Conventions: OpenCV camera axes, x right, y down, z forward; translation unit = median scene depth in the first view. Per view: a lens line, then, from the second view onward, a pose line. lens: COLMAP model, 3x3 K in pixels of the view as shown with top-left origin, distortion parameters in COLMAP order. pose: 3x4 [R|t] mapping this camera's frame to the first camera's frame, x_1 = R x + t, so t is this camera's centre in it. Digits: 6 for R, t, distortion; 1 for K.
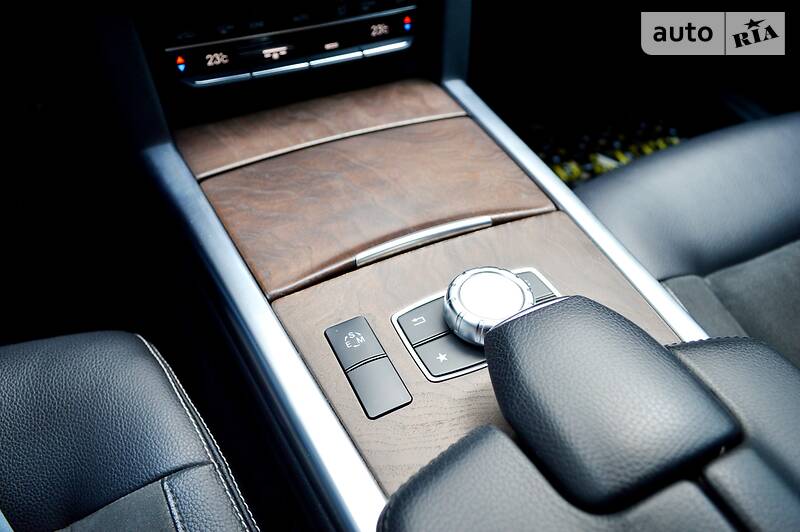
lens RADIAL K [[620.2, 0, 399.8], [0, 620.2, 265.9], [0, 0, 1]] dist [-0.056022, -0.001658]
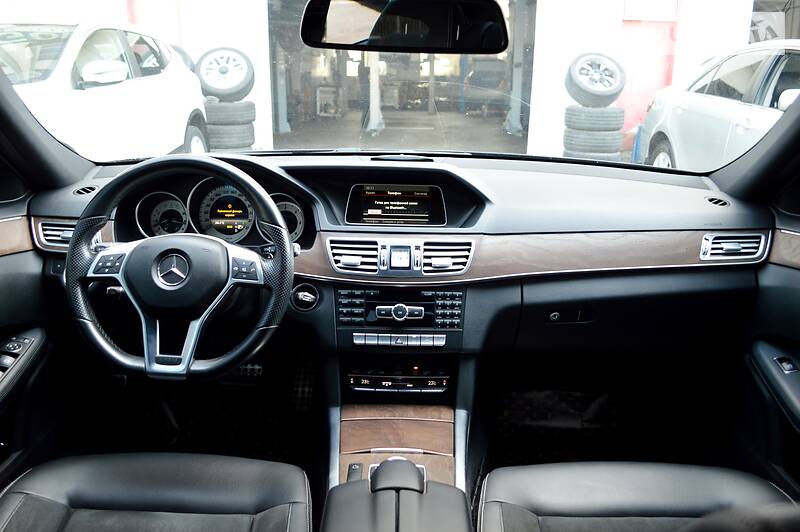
lens RADIAL K [[620.2, 0, 399.9], [0, 620.2, 266.4], [0, 0, 1]] dist [-0.056022, -0.001658]
pose [[0.903693, 0.101495, -0.415977, 0.893384], [-0.300874, 0.841749, -0.448256, 0.397242], [0.304653, 0.530243, 0.791220, -1.332723]]
